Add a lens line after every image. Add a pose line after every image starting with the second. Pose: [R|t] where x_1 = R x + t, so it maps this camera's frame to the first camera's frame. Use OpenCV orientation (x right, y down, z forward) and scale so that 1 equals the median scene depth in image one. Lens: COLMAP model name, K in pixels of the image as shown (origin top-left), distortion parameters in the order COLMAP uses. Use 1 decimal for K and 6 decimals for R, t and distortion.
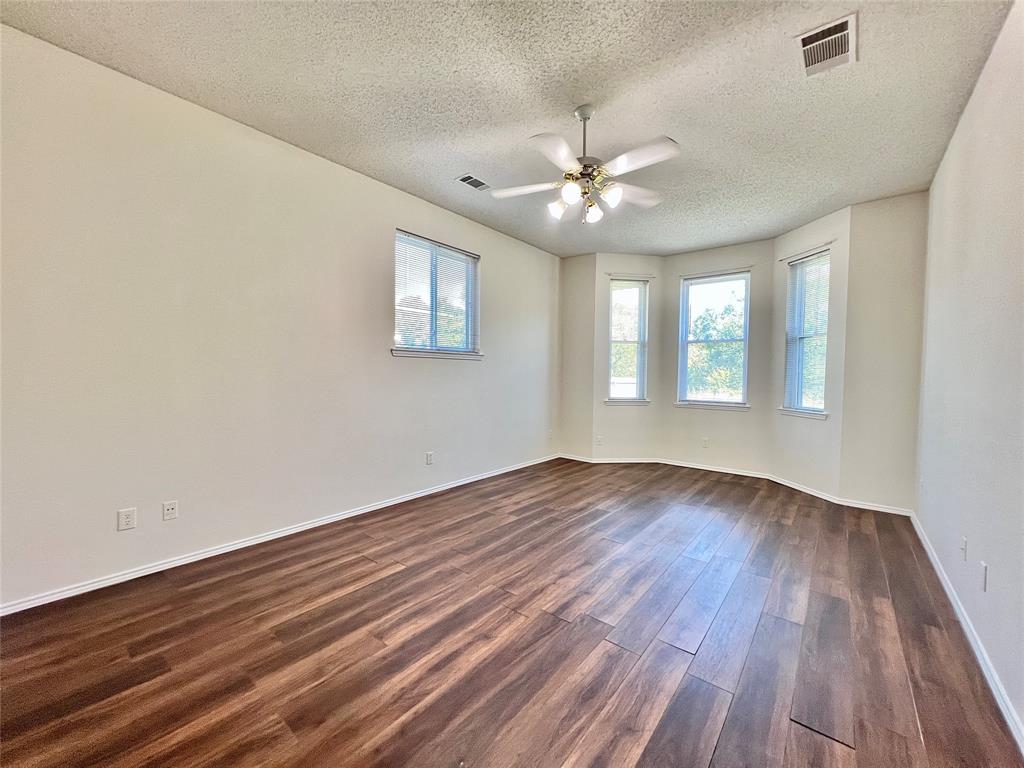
lens RADIAL K [[410.2, 0, 512.9], [0, 410.2, 385.8], [0, 0, 1]] dist [-0.001415, -0.000364]
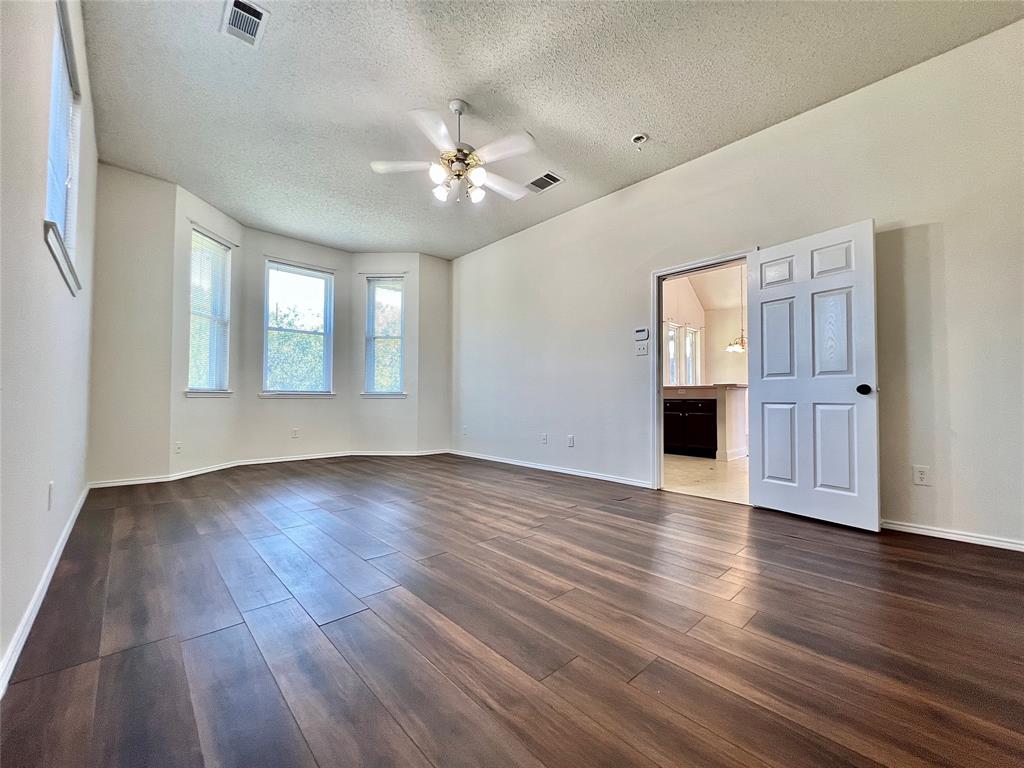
lens RADIAL K [[410.2, 0, 512.9], [0, 410.2, 385.8], [0, 0, 1]] dist [-0.001415, -0.000364]
pose [[0.135164, 0.018672, 0.990647, -0.522120], [0.029118, 0.999316, -0.022808, 0.076587], [-0.990395, 0.031929, 0.134527, 0.411894]]
